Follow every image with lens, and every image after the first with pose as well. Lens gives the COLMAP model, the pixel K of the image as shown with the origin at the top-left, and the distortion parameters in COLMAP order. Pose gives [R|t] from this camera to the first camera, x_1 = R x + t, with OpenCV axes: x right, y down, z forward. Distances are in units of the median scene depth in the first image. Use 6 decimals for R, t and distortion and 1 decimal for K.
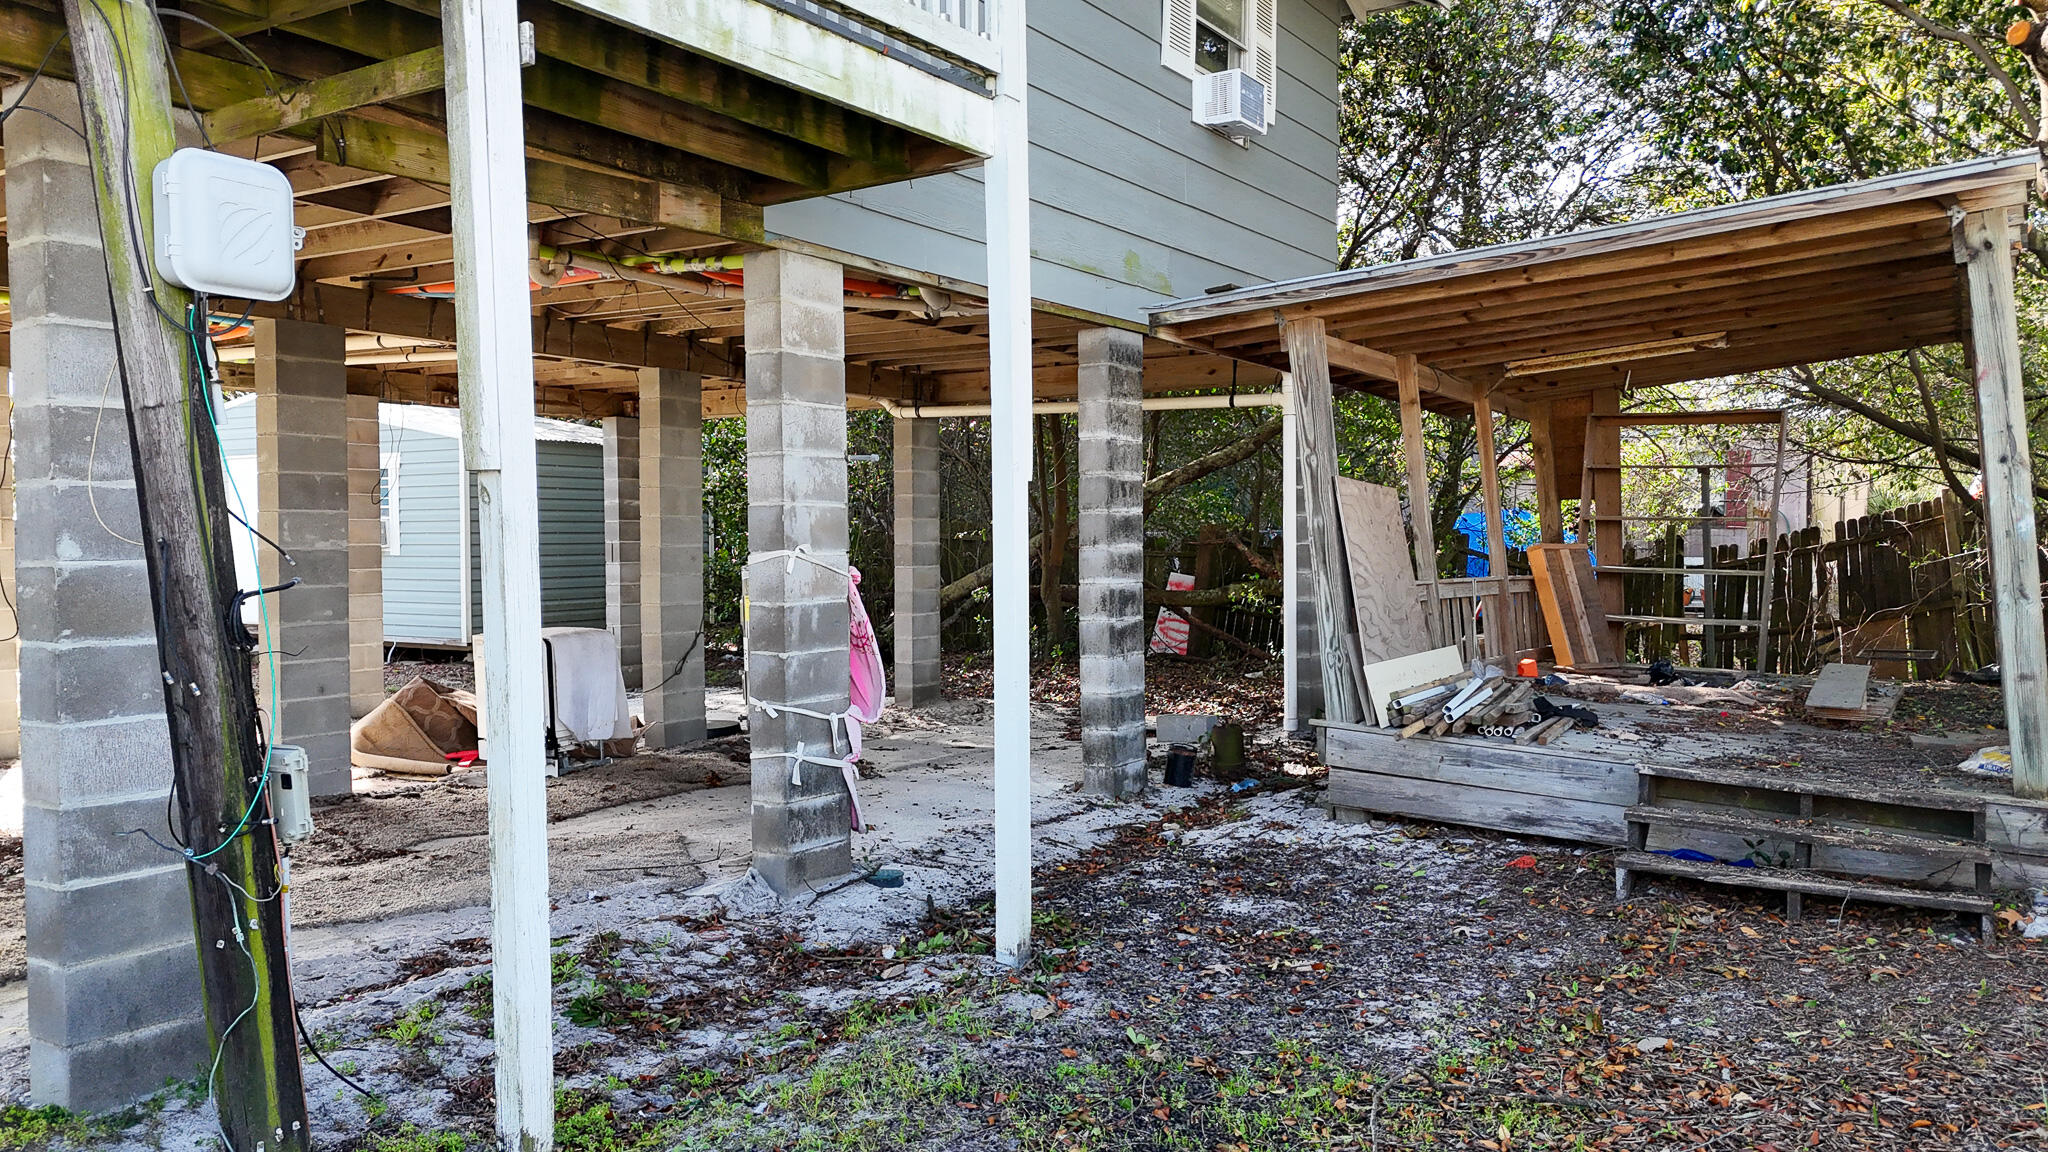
lens RADIAL K [[1499.5, 0, 1024.0], [0, 1499.5, 576.0], [0, 0, 1]] dist [0.078628, -0.067421]
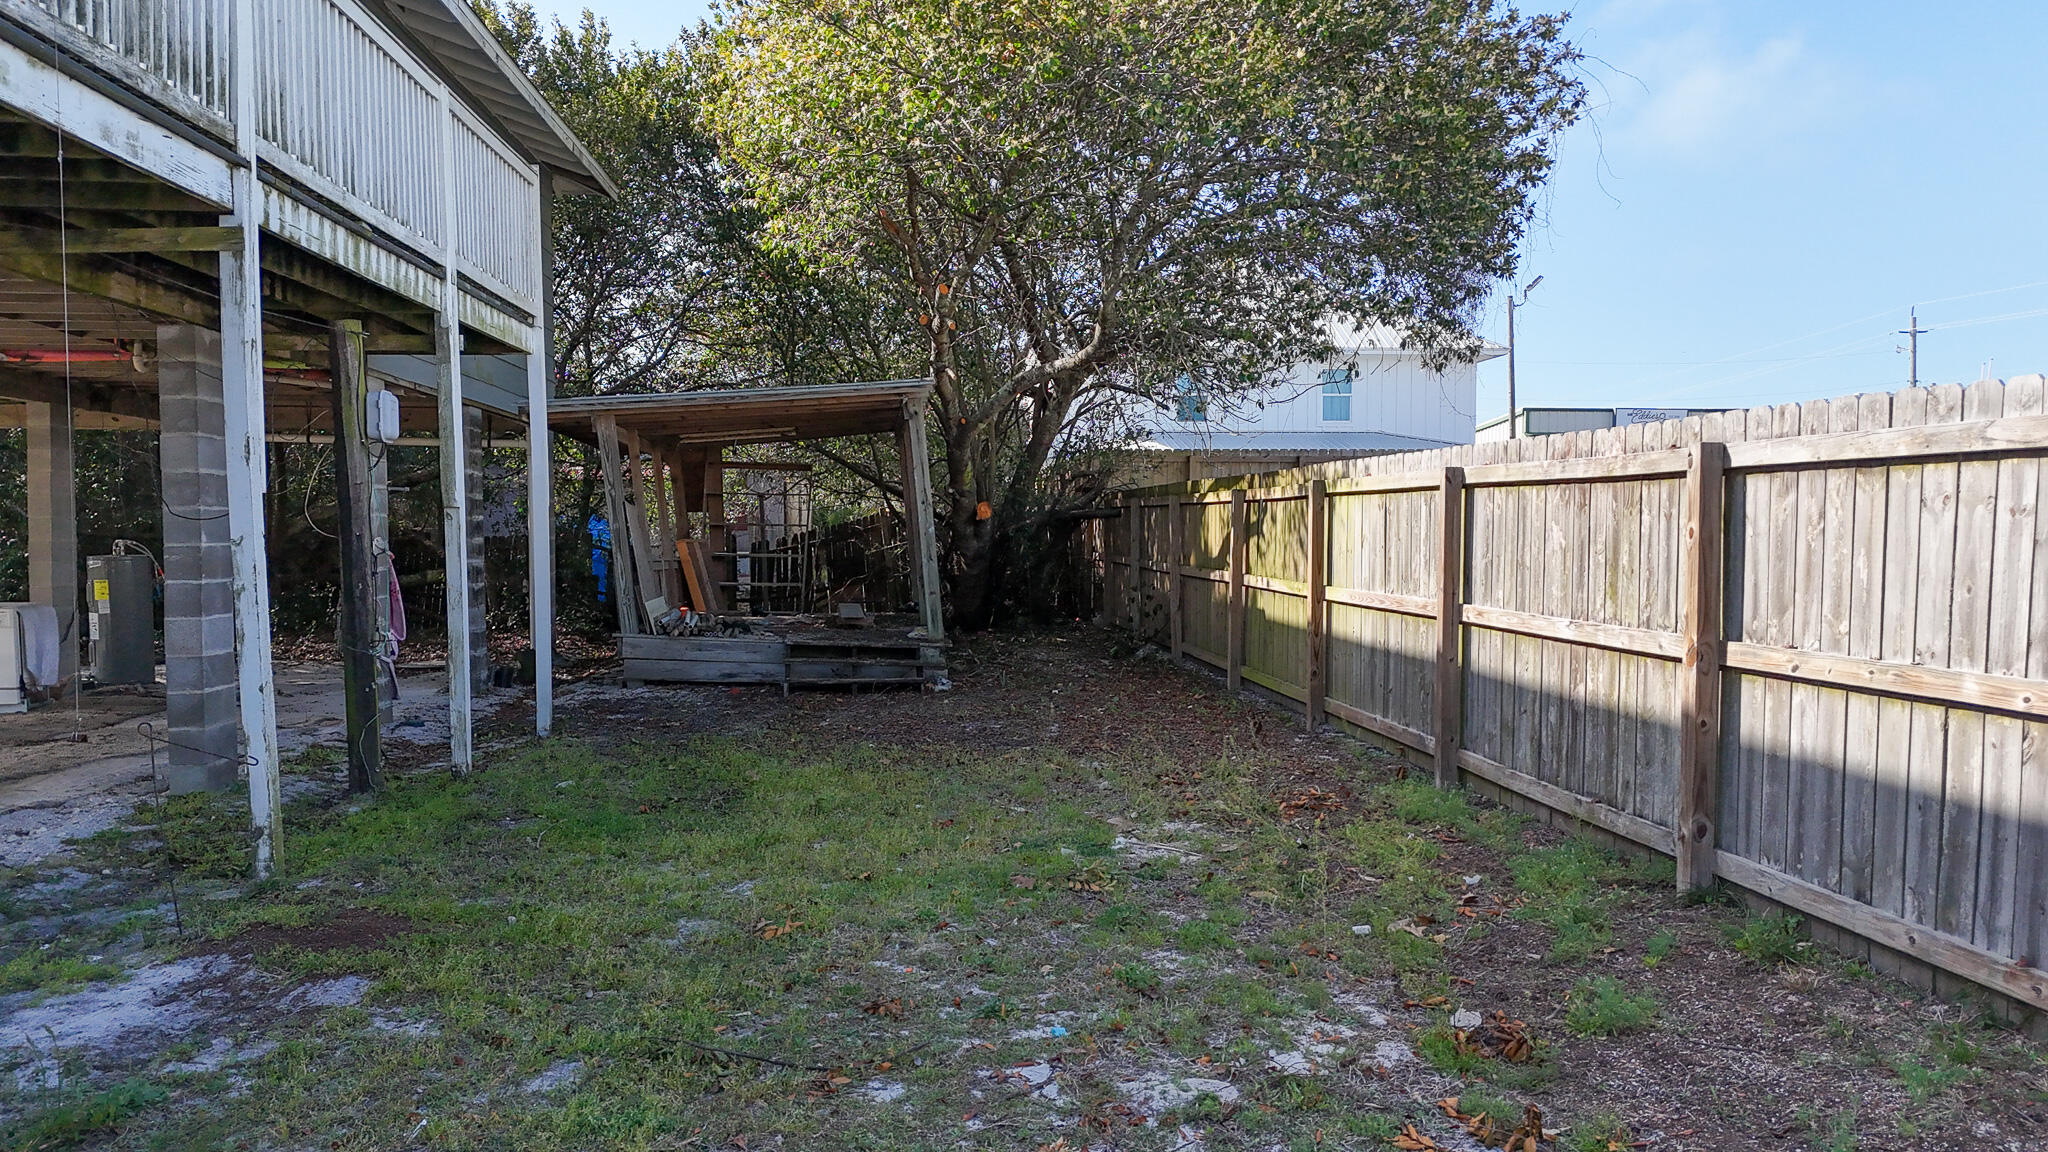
lens RADIAL K [[1499.5, 0, 1024.0], [0, 1499.5, 576.0], [0, 0, 1]] dist [0.078628, -0.067421]
pose [[0.790955, -0.013760, 0.611719, -0.579253], [0.013047, 0.999899, 0.005621, 0.023079], [-0.611735, 0.003535, 0.791055, -0.820989]]
